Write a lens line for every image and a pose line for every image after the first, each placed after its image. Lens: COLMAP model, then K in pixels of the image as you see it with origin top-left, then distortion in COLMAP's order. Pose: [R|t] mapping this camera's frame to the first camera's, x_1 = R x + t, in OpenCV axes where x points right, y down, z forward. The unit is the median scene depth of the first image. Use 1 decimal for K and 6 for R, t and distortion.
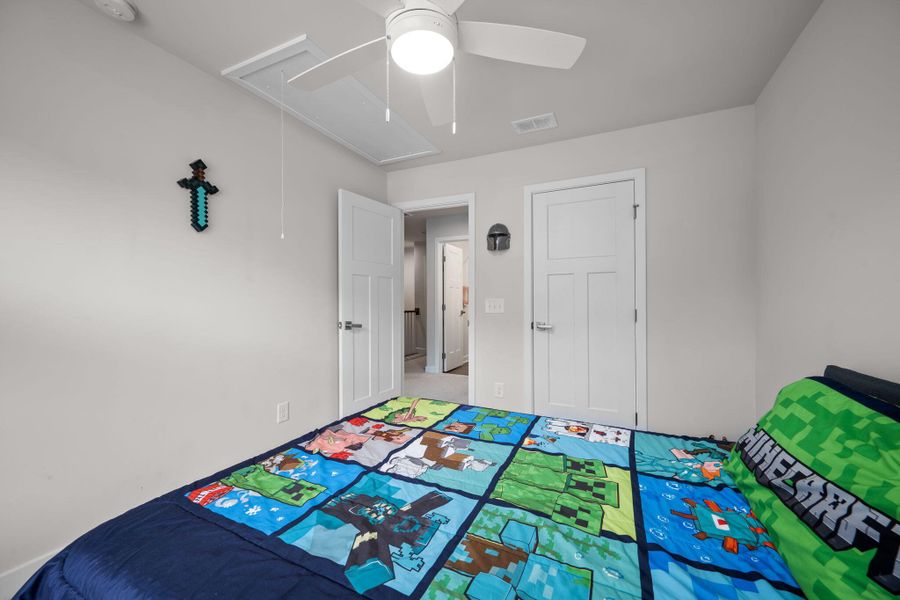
lens RADIAL K [[356.1, 0, 449.2], [0, 356.1, 298.6], [0, 0, 1]] dist [-0.000795, -0.000200]
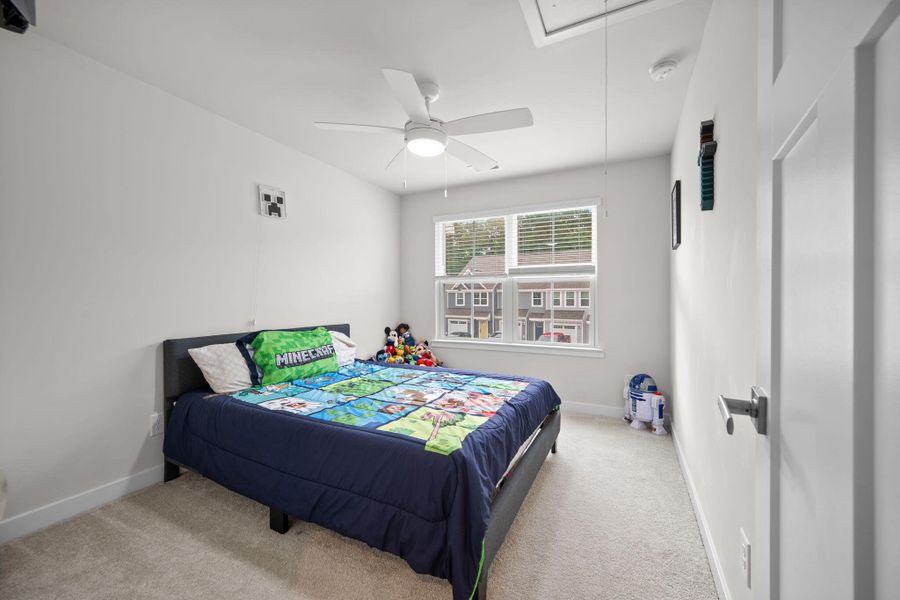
lens RADIAL K [[356.1, 0, 449.2], [0, 356.1, 298.6], [0, 0, 1]] dist [-0.000795, -0.000200]
pose [[-0.999619, 0.001616, 0.027563, -0.197193], [0.001642, 0.999998, 0.000912, 0.004593], [-0.027561, 0.000957, -0.999620, 2.300082]]
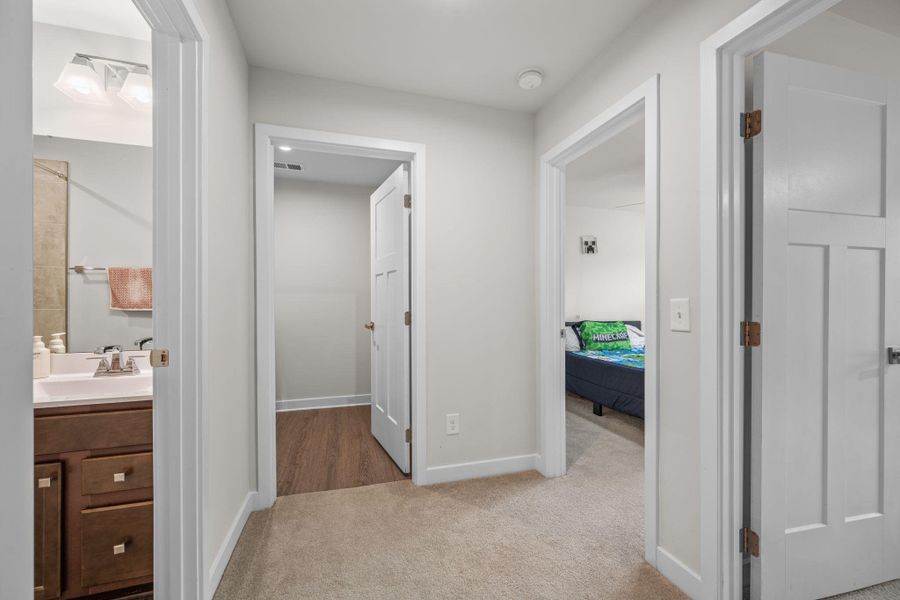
lens RADIAL K [[356.1, 0, 449.2], [0, 356.1, 298.6], [0, 0, 1]] dist [-0.000795, -0.000200]
pose [[-0.678010, 0.005116, 0.735034, -0.684371], [-0.002949, 0.999949, -0.009681, 0.001939], [-0.735046, -0.008731, -0.677961, 3.485200]]
